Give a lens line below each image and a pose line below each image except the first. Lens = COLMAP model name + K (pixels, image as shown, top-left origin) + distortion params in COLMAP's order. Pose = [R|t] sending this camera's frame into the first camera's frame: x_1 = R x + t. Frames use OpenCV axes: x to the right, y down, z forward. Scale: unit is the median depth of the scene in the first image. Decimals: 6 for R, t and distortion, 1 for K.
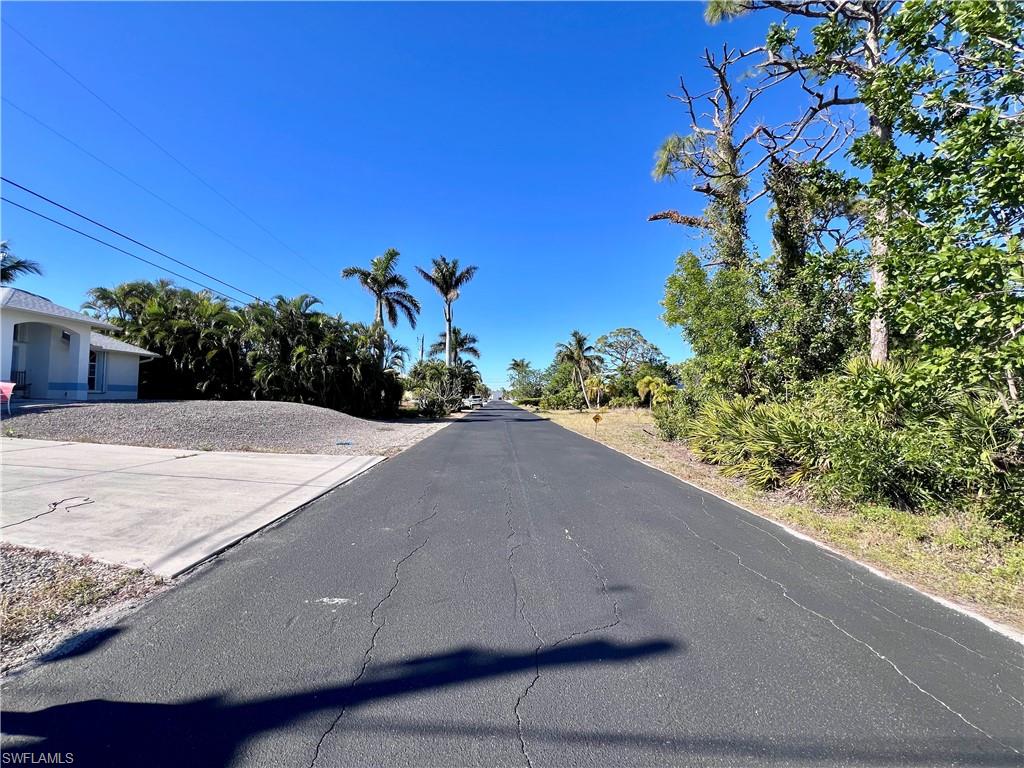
lens RADIAL K [[409.6, 0, 511.9], [0, 409.6, 381.6], [0, 0, 1]] dist [-0.000783, -0.000099]
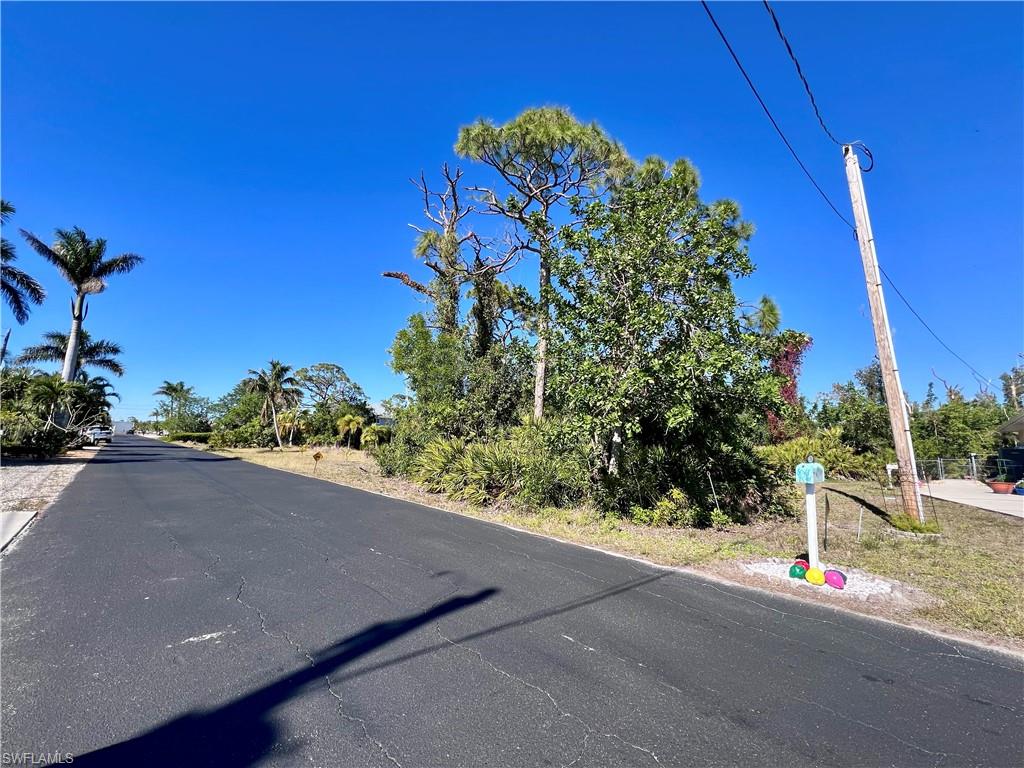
lens RADIAL K [[409.6, 0, 511.9], [0, 409.6, 381.6], [0, 0, 1]] dist [-0.000783, -0.000099]
pose [[0.745405, 0.115275, 0.656569, -0.114554], [-0.052832, 0.992052, -0.114197, -0.000303], [-0.664515, 0.050435, 0.745571, -0.049223]]
